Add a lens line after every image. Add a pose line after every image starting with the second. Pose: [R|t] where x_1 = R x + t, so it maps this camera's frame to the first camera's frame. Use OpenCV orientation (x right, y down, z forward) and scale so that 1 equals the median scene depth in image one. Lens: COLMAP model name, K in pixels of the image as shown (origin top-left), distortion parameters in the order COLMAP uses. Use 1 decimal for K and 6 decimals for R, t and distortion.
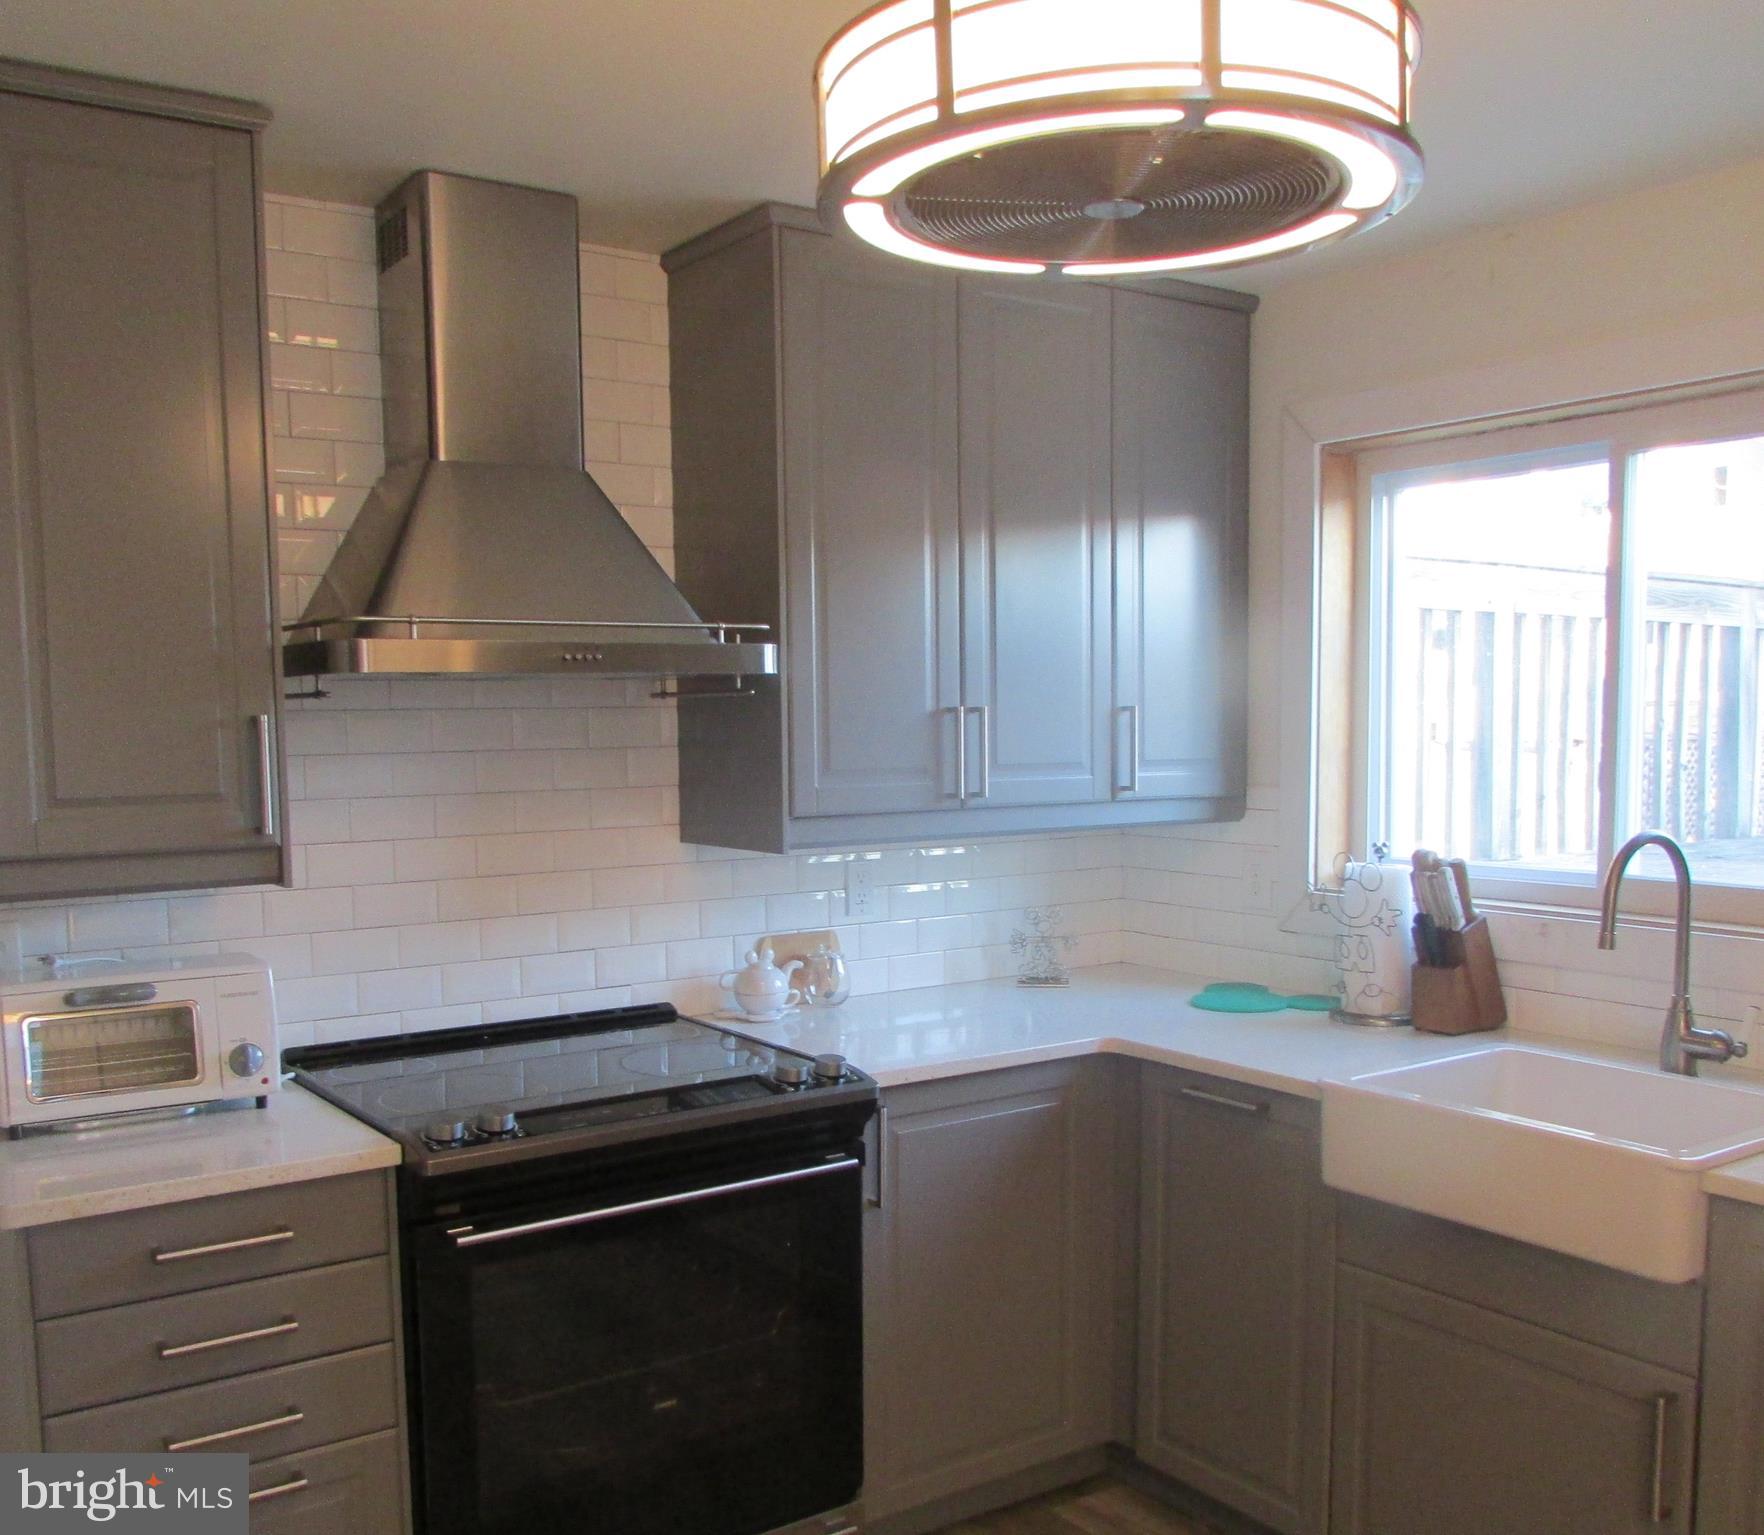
lens RADIAL K [[1668.9, 0, 882.8], [0, 1668.9, 852.2], [0, 0, 1]] dist [-0.028630, -0.001307]
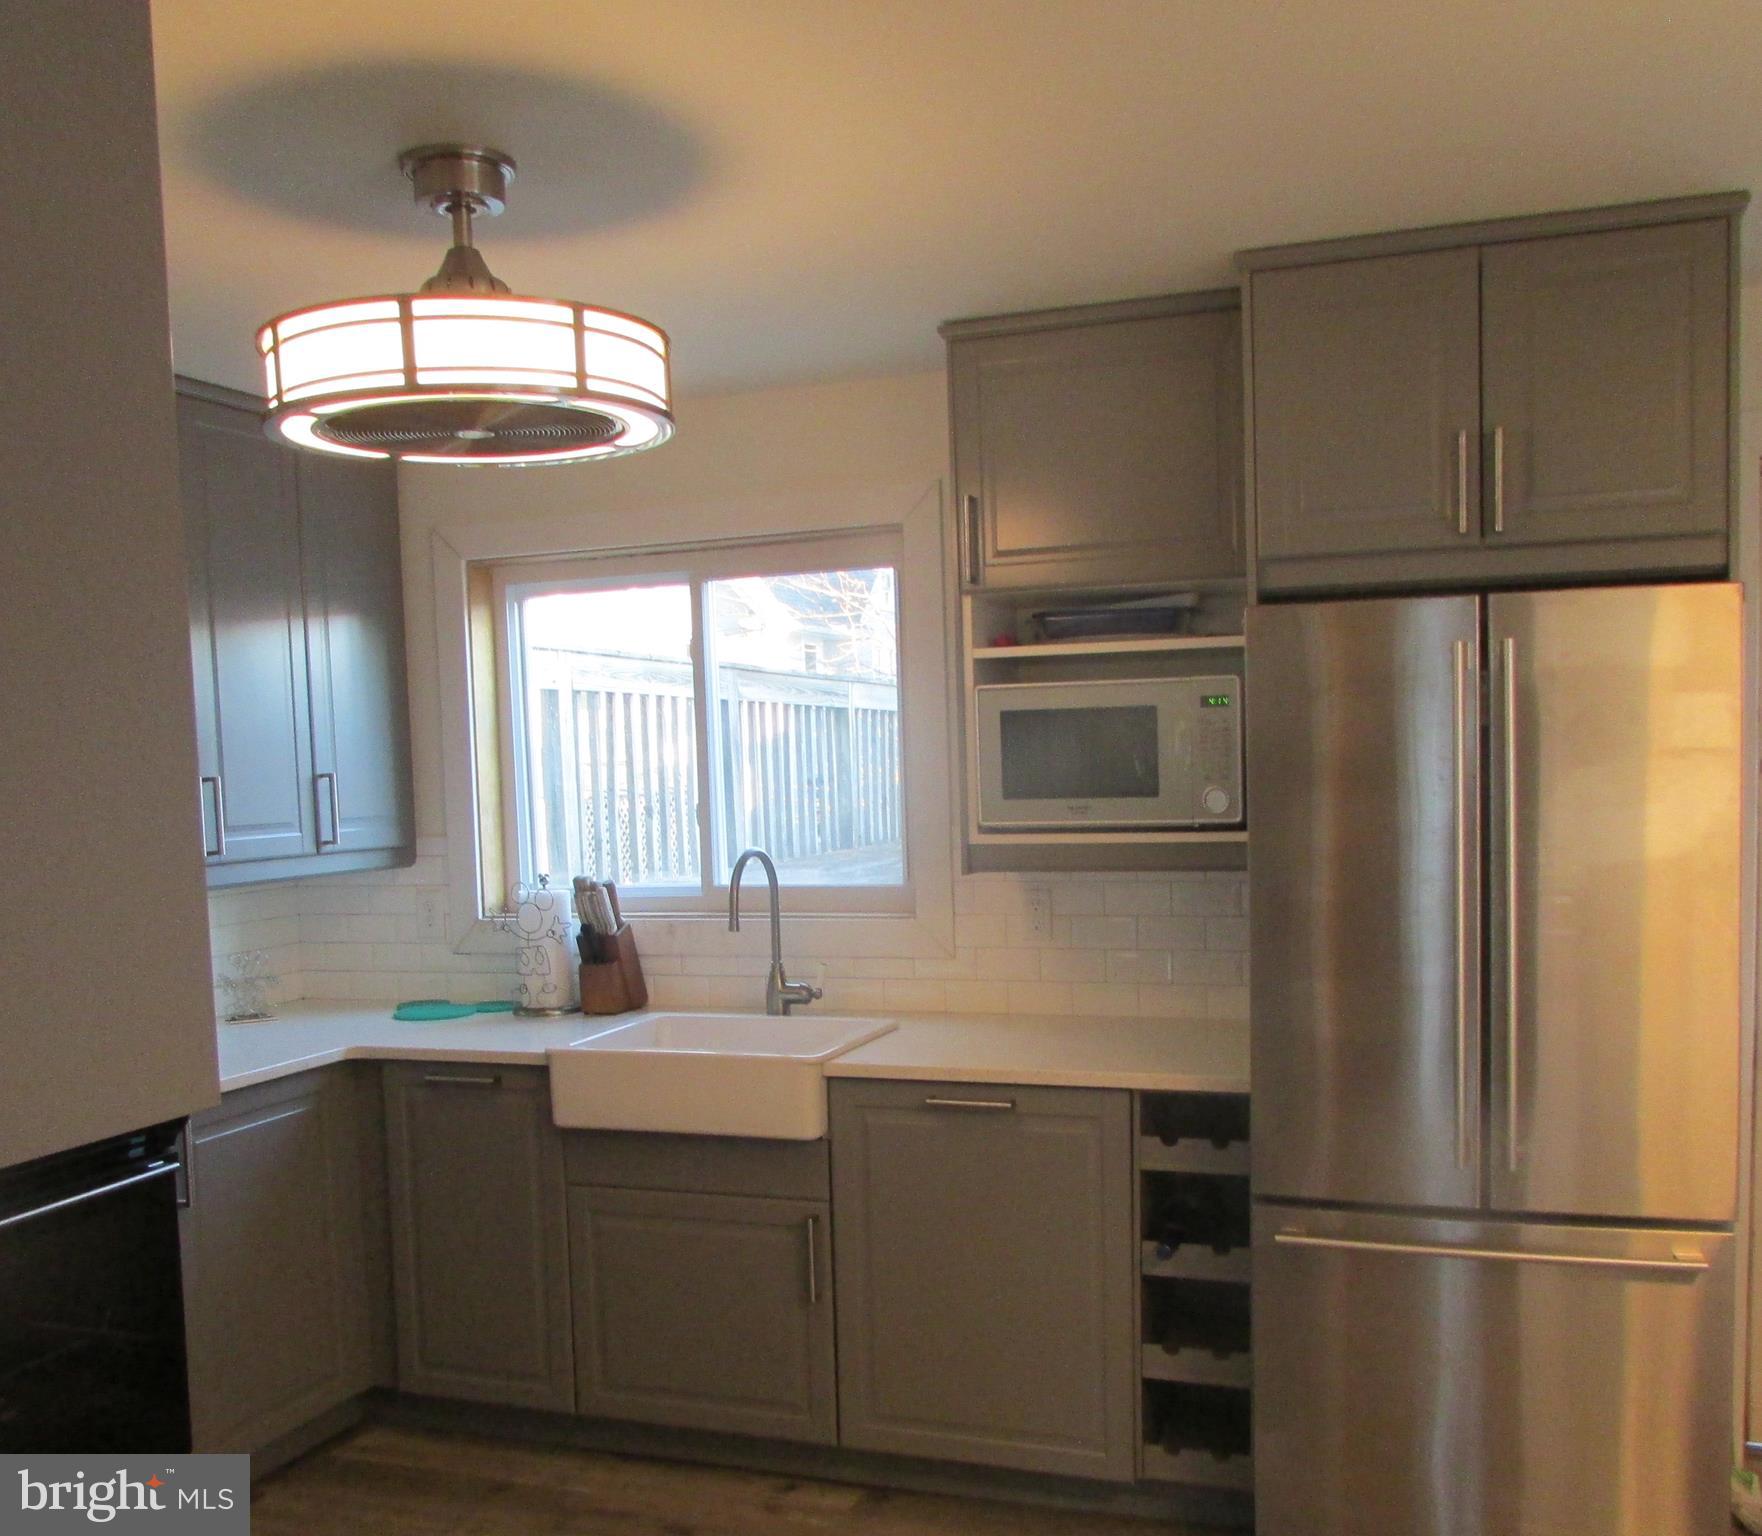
lens RADIAL K [[1667.0, 0, 881.8], [0, 1667.0, 852.6], [0, 0, 1]] dist [-0.028630, -0.001307]
pose [[0.823804, -0.052120, 0.564474, -0.218754], [0.074596, 0.997072, -0.016804, 0.019956], [-0.561946, 0.055950, 0.825280, -0.214338]]
